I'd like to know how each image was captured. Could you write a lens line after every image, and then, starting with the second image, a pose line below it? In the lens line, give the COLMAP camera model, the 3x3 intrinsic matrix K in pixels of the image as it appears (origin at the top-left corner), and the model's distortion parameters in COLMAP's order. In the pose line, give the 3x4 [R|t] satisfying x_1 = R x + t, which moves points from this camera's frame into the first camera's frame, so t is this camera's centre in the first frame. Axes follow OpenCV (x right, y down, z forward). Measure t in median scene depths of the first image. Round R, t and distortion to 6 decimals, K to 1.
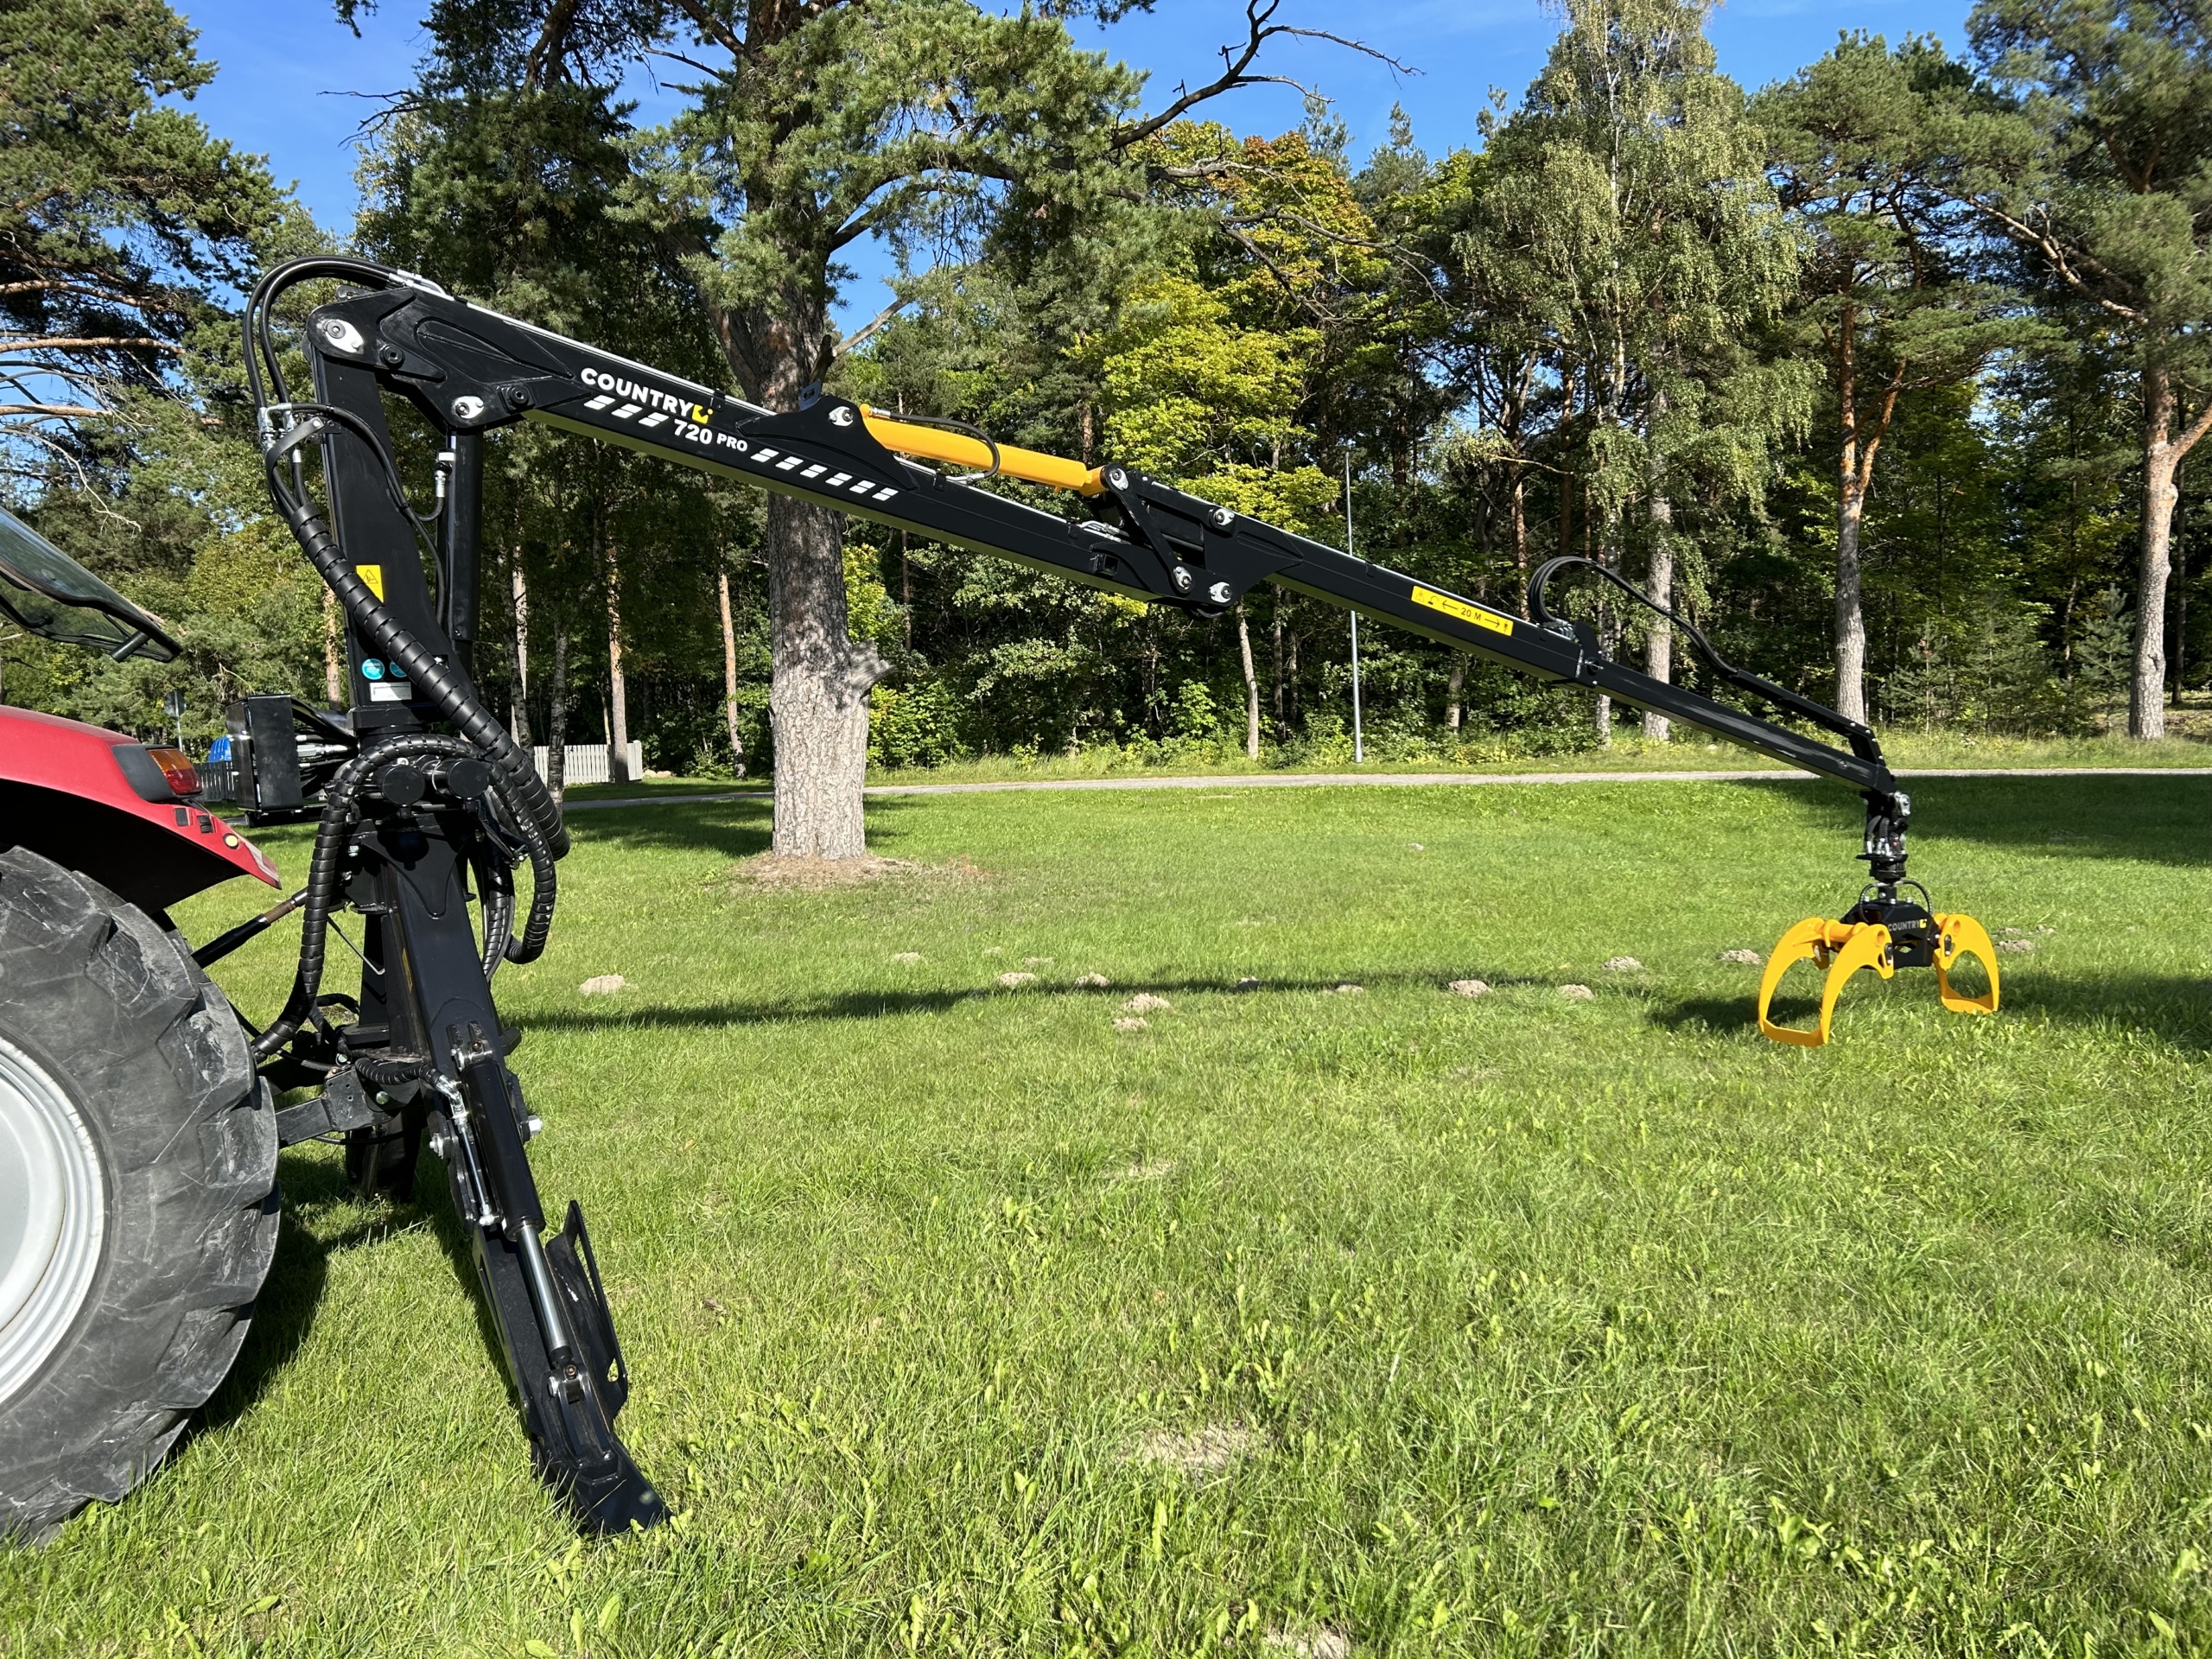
lens RADIAL K [[1662.1, 0, 1122.8], [0, 1662.1, 817.2], [0, 0, 1]] dist [0.049593, -0.049523]
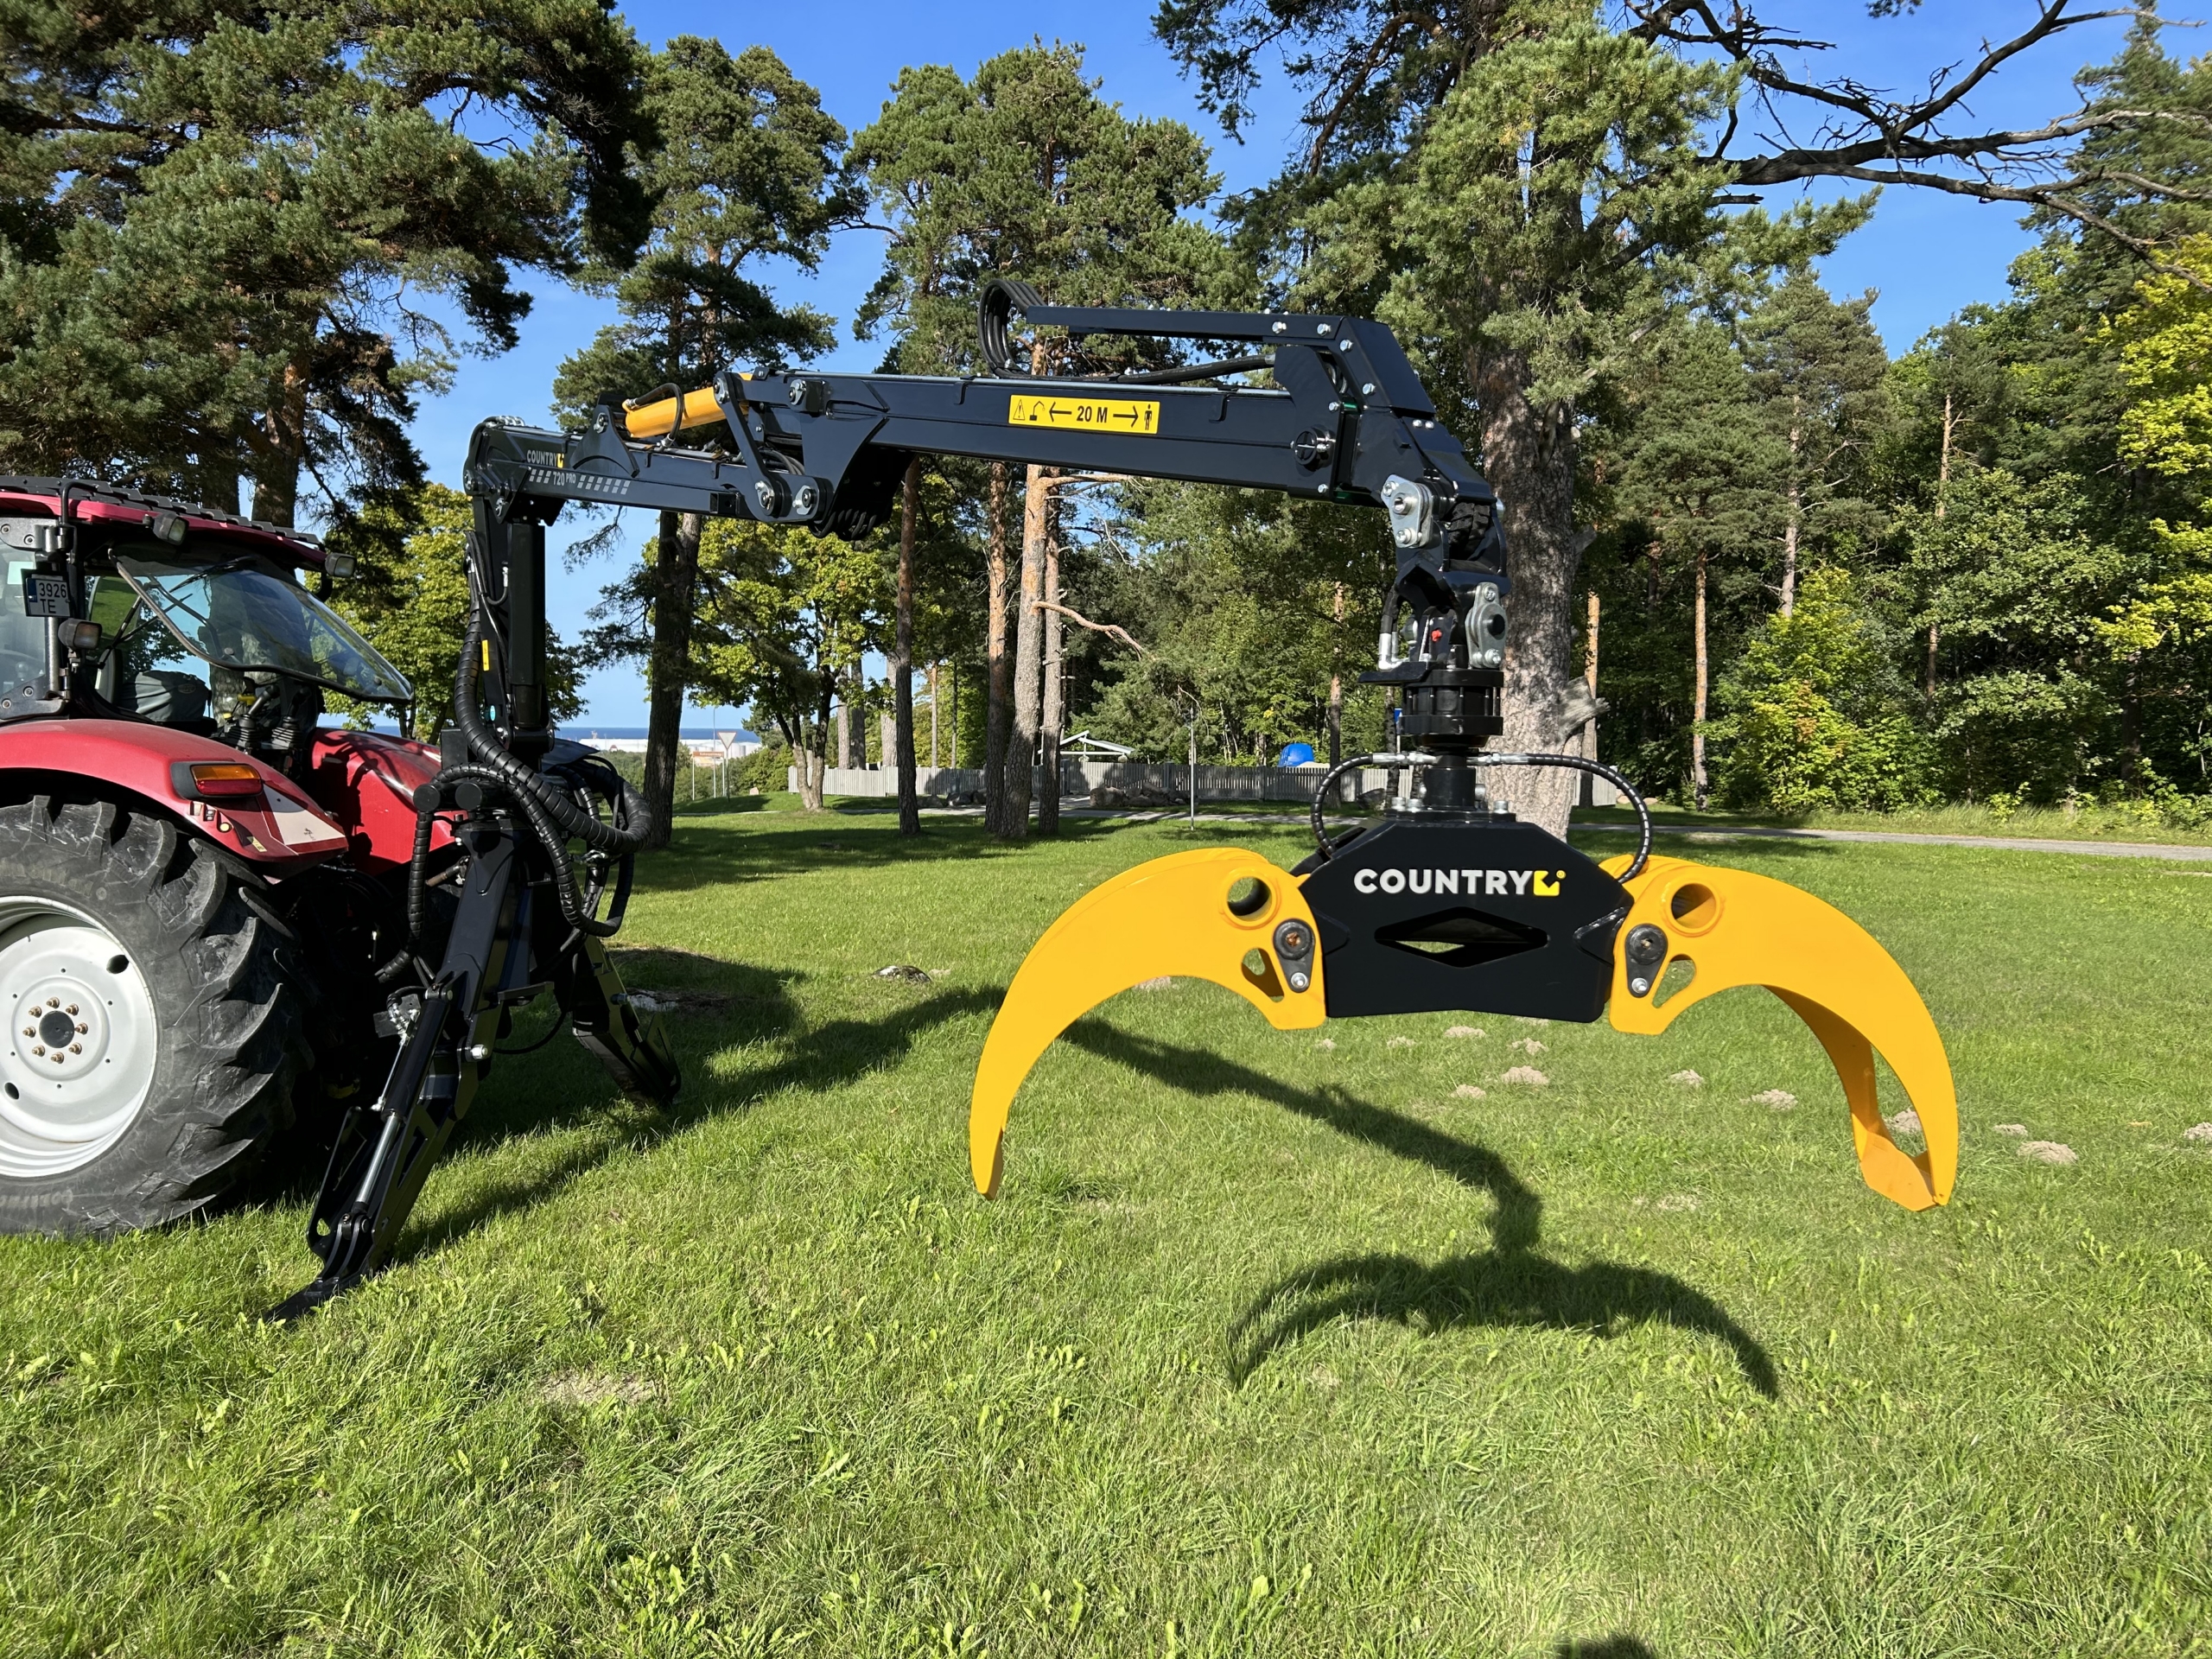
lens RADIAL K [[1662.1, 0, 1111.3], [0, 1662.1, 818.1], [0, 0, 1]] dist [0.049593, -0.049523]
pose [[0.791362, 0.074014, -0.606851, 0.139593], [-0.080524, 0.996615, 0.016544, -0.011200], [0.606022, 0.035774, 0.794643, 0.036249]]
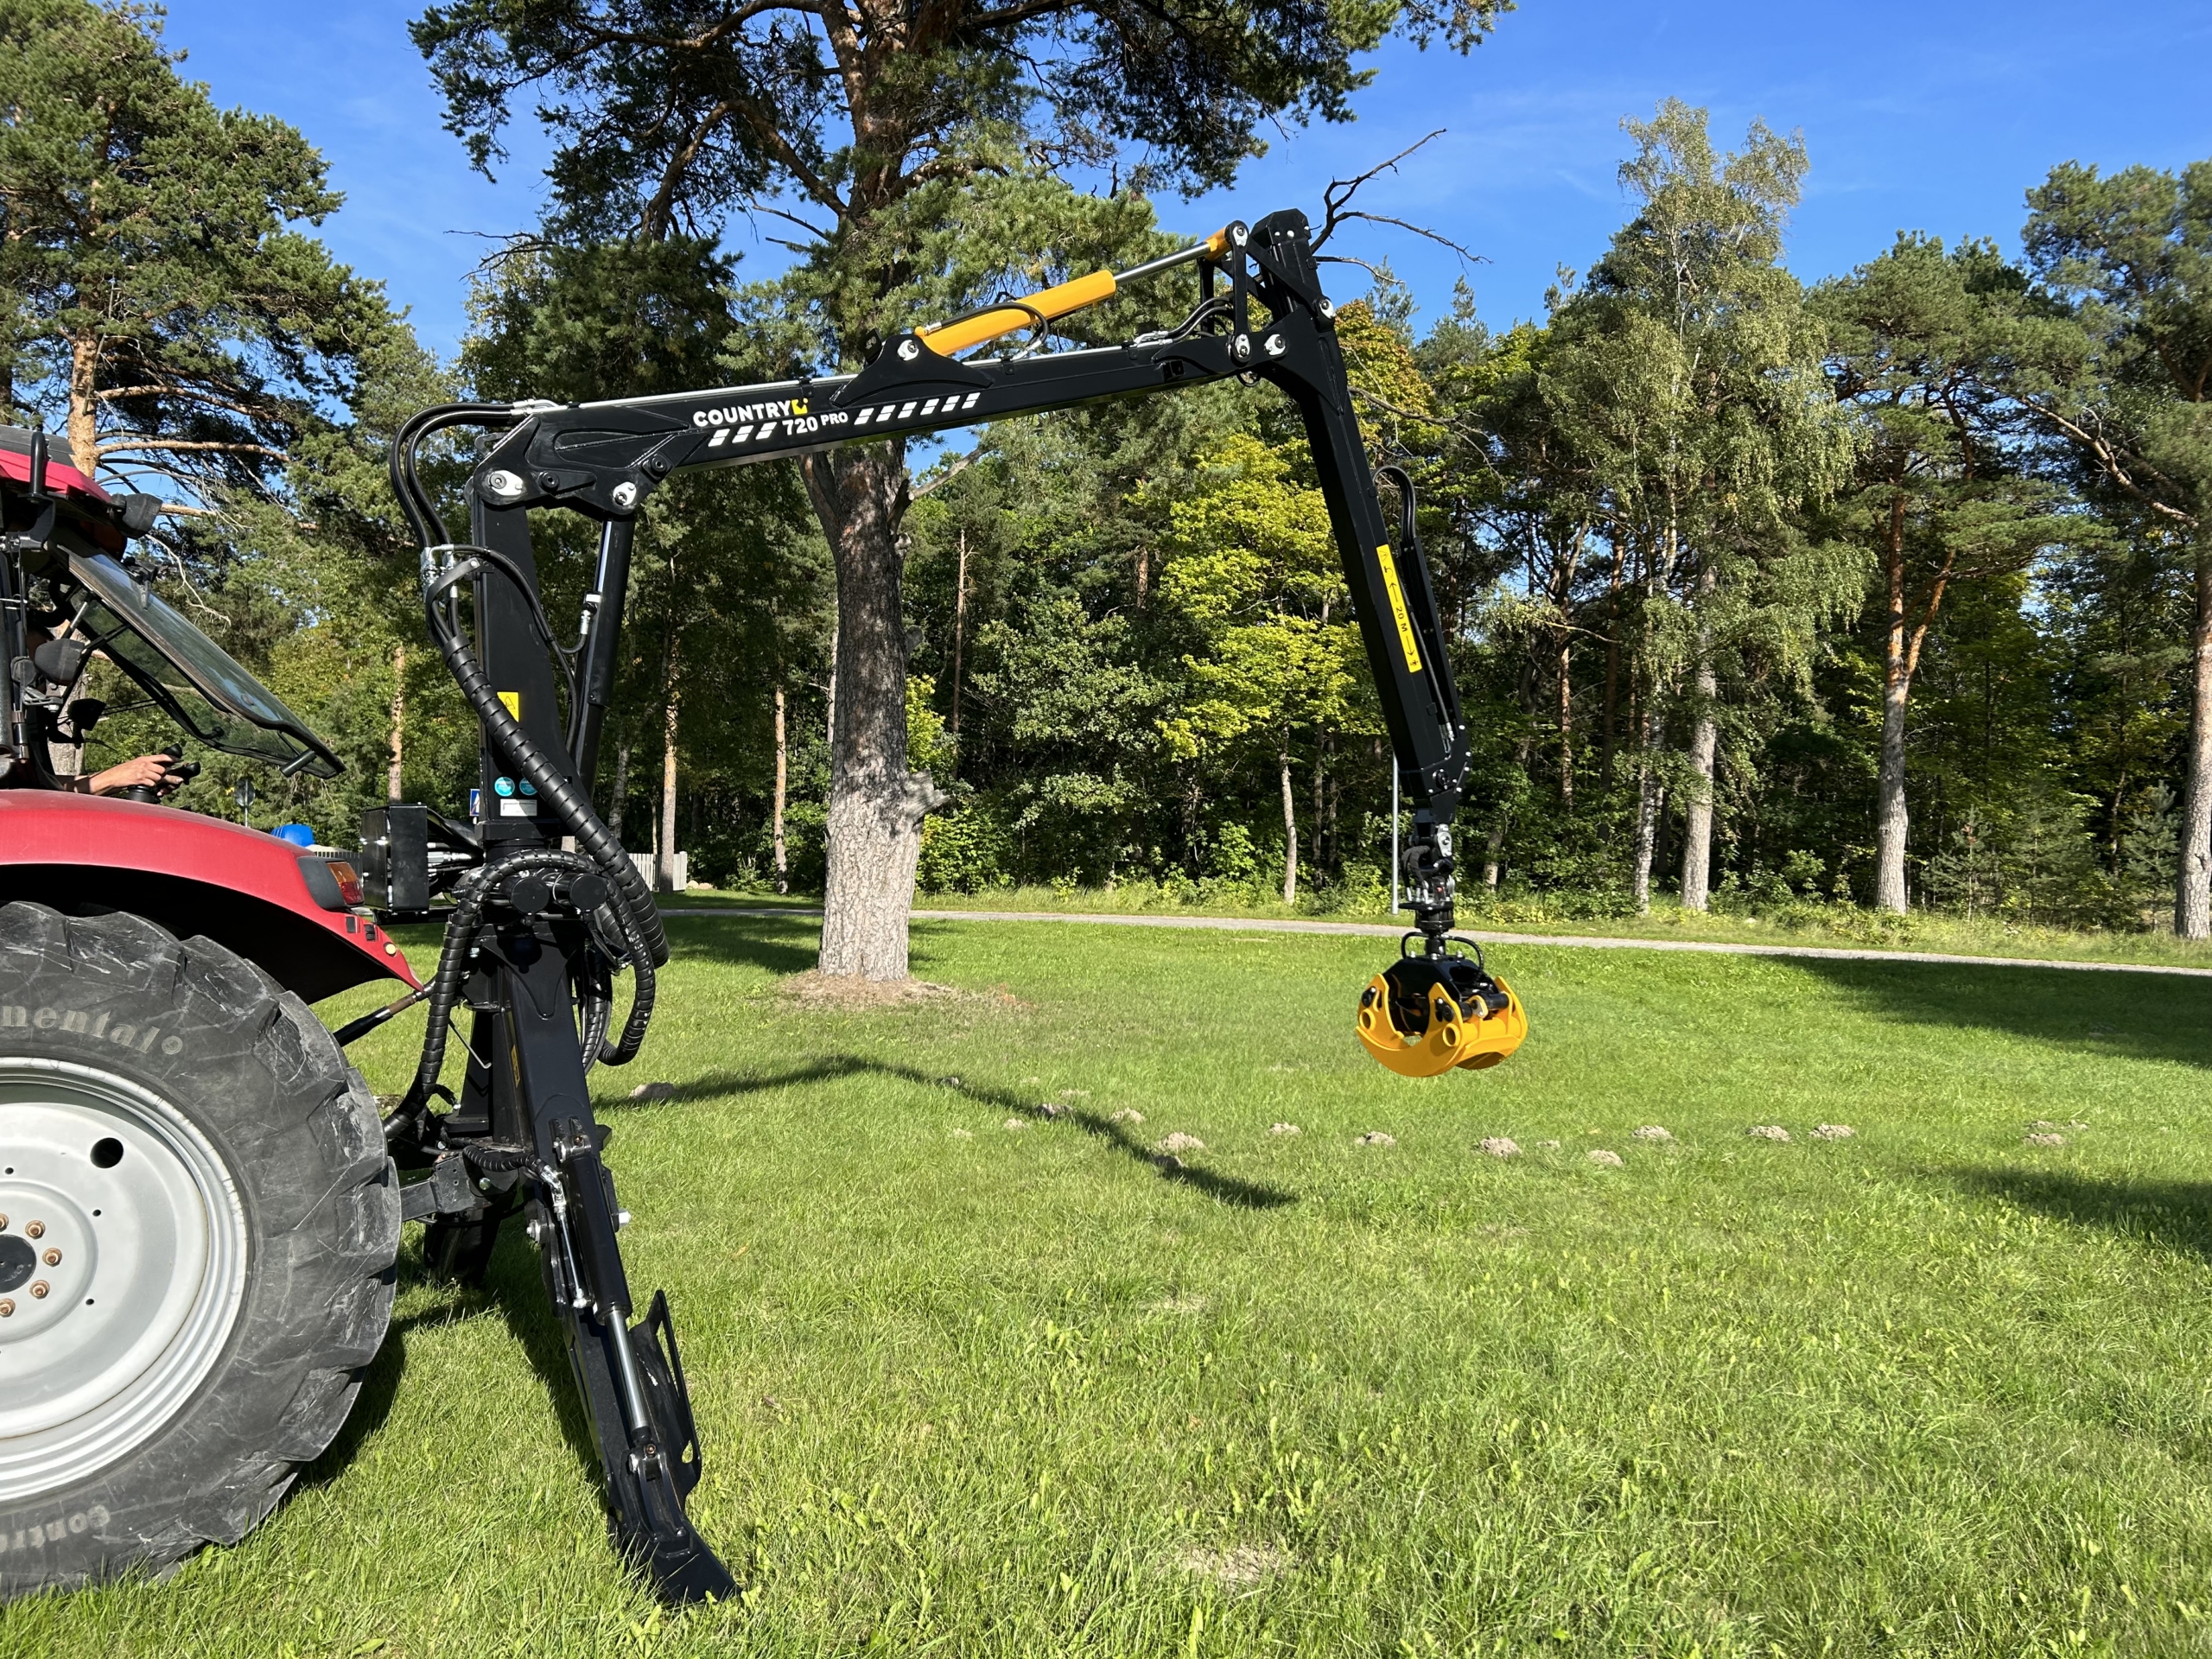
lens RADIAL K [[1662.1, 0, 1108.0], [0, 1662.1, 831.0], [0, 0, 1]] dist [0.049593, -0.049523]
pose [[0.997924, 0.056397, -0.031084, -0.003284], [-0.058509, 0.995699, -0.071838, -0.000755], [0.026899, 0.073508, 0.996932, -0.012215]]
